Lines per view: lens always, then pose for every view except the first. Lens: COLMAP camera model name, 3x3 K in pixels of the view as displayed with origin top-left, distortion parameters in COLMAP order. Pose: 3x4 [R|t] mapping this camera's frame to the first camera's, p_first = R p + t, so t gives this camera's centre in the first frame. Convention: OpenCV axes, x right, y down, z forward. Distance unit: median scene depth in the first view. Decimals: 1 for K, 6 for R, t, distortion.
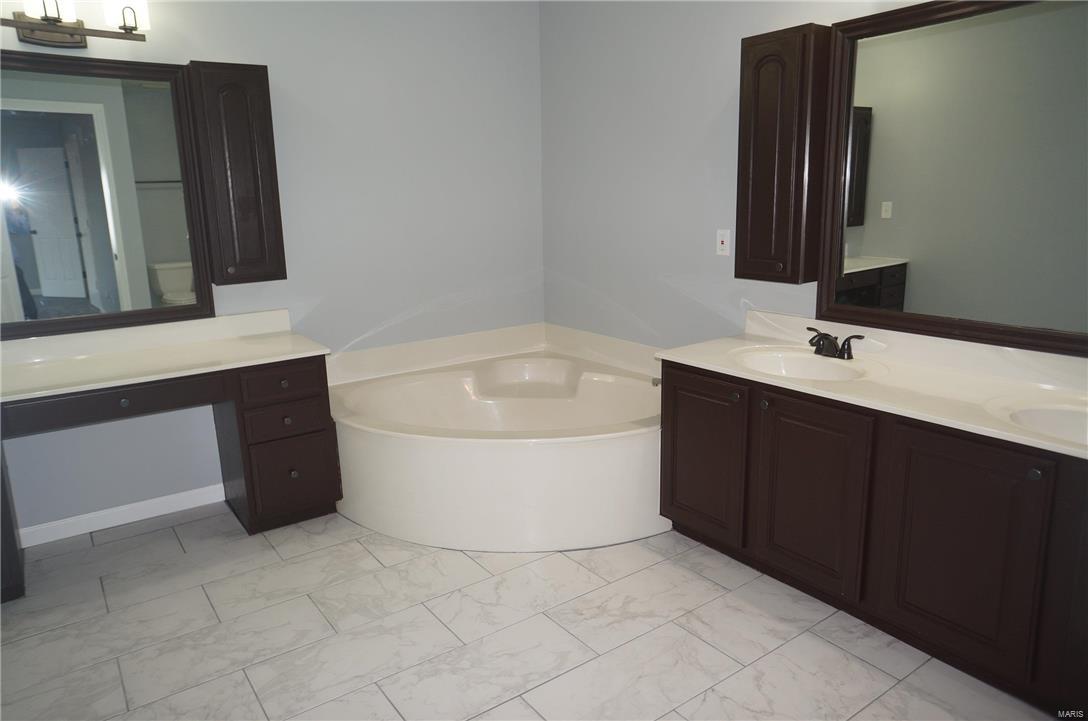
lens RADIAL K [[729.1, 0, 531.0], [0, 729.1, 355.4], [0, 0, 1]] dist [-0.063303, 0.086963]
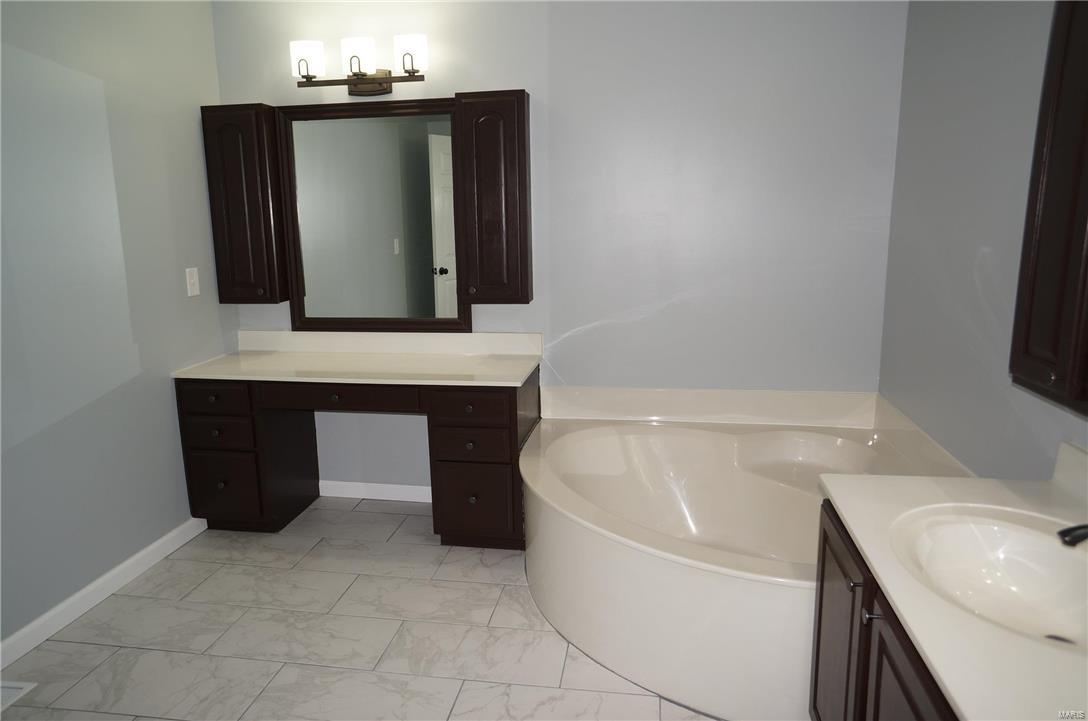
lens RADIAL K [[729.1, 0, 531.0], [0, 729.1, 355.4], [0, 0, 1]] dist [-0.063303, 0.086963]
pose [[0.714133, 0.146104, -0.684593, 0.414341], [-0.156944, 0.986497, 0.046820, -0.097626], [0.682189, 0.074007, 0.727421, 0.338658]]
